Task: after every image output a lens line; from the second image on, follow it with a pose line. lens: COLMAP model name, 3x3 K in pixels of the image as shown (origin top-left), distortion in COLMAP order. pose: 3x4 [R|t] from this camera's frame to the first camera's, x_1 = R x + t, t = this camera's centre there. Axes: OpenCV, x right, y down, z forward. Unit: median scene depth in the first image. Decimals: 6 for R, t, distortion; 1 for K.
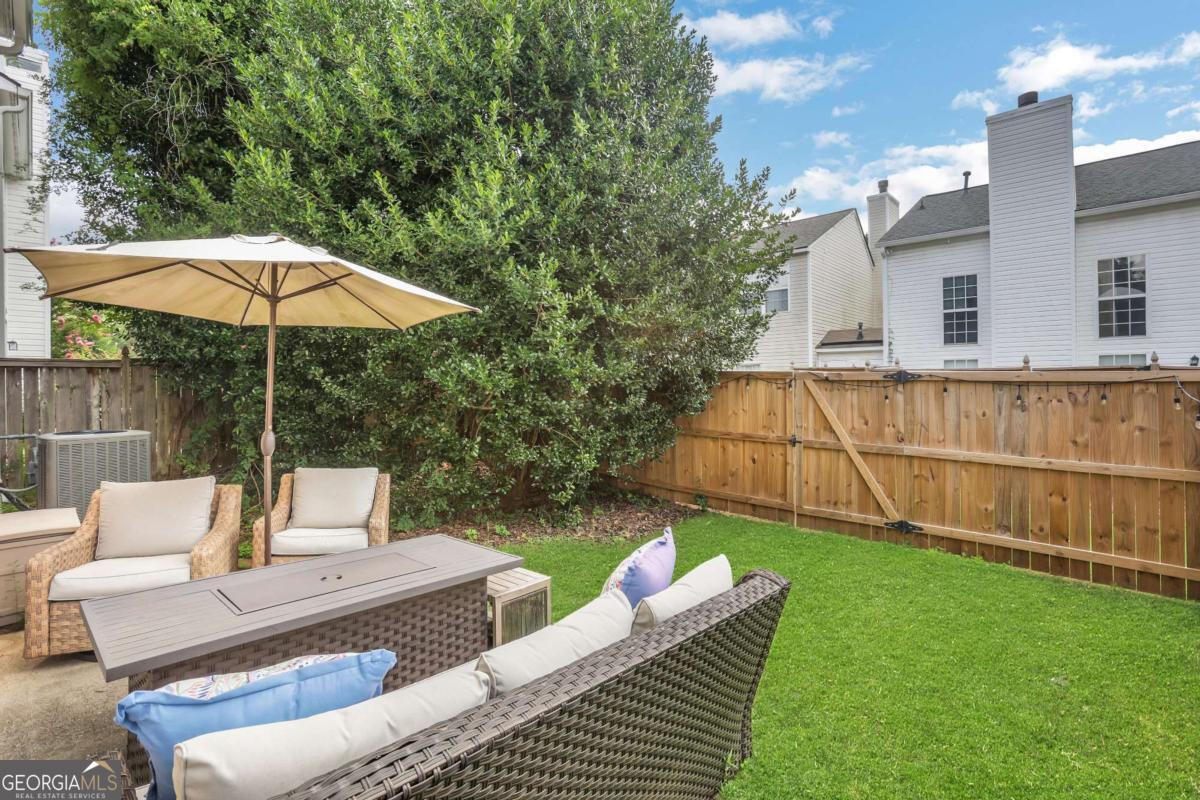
lens RADIAL K [[573.3, 0, 600.5], [0, 573.3, 391.2], [0, 0, 1]] dist [0.003377, 0.002766]
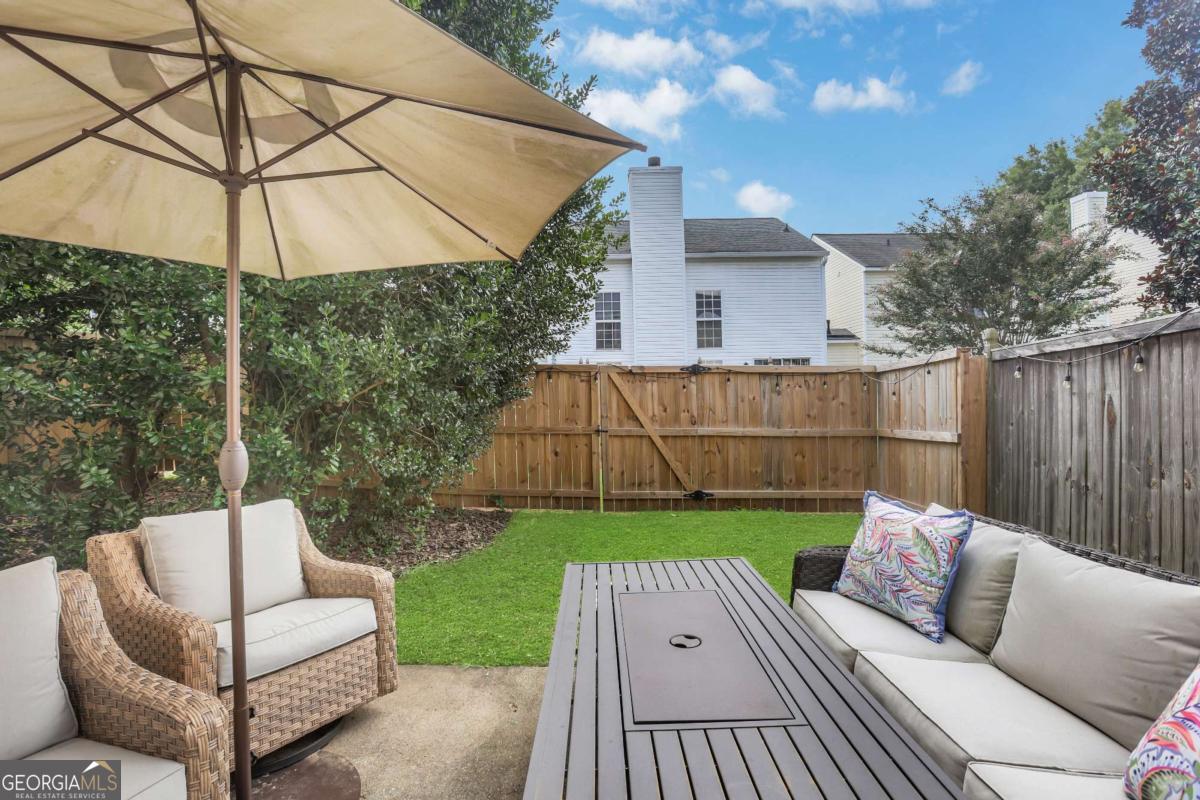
lens RADIAL K [[573.3, 0, 600.1], [0, 573.3, 392.3], [0, 0, 1]] dist [0.003377, 0.002766]
pose [[0.745362, -0.013890, 0.666515, -0.403851], [0.018688, 0.999825, -0.000063, 0.017973], [-0.666398, 0.012503, 0.745492, 0.240299]]
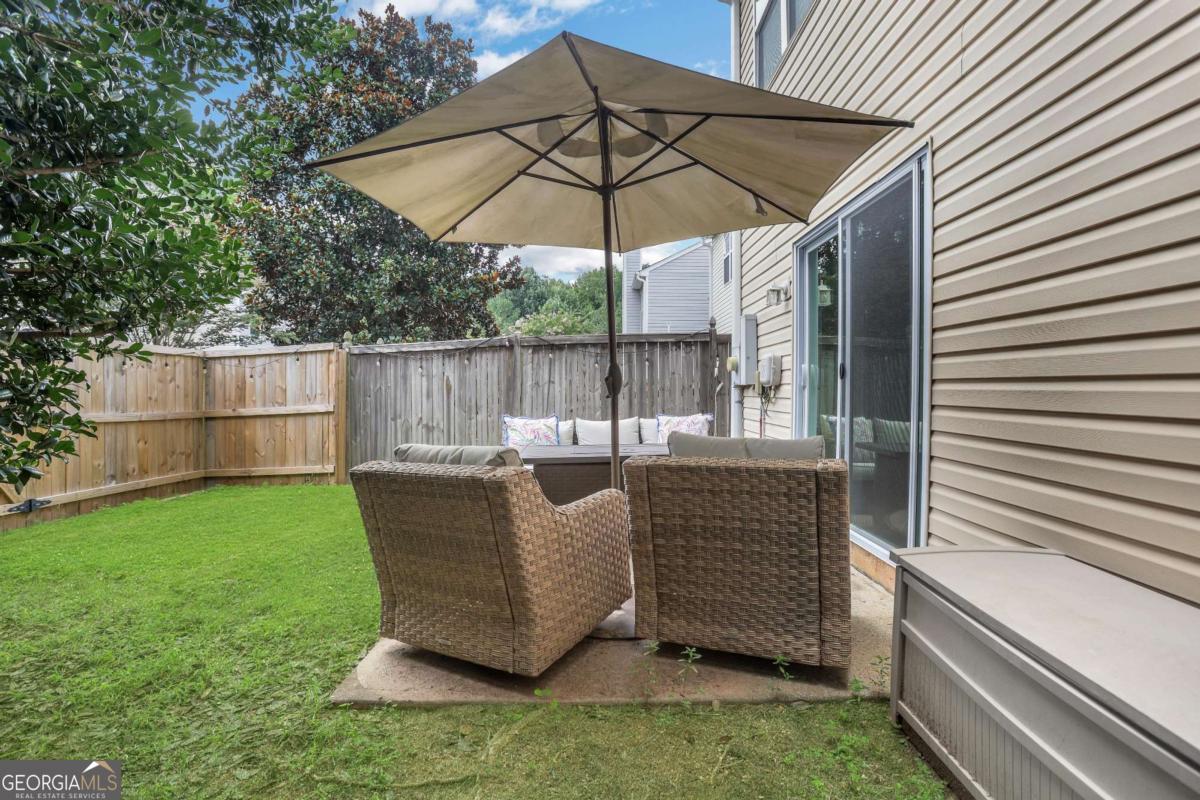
lens RADIAL K [[573.3, 0, 598.4], [0, 573.3, 398.2], [0, 0, 1]] dist [0.003377, 0.002766]
pose [[-0.658192, -0.009430, 0.752791, -0.694525], [0.006831, 0.999806, 0.018497, 0.058235], [-0.752819, 0.017318, -0.658000, 0.898334]]
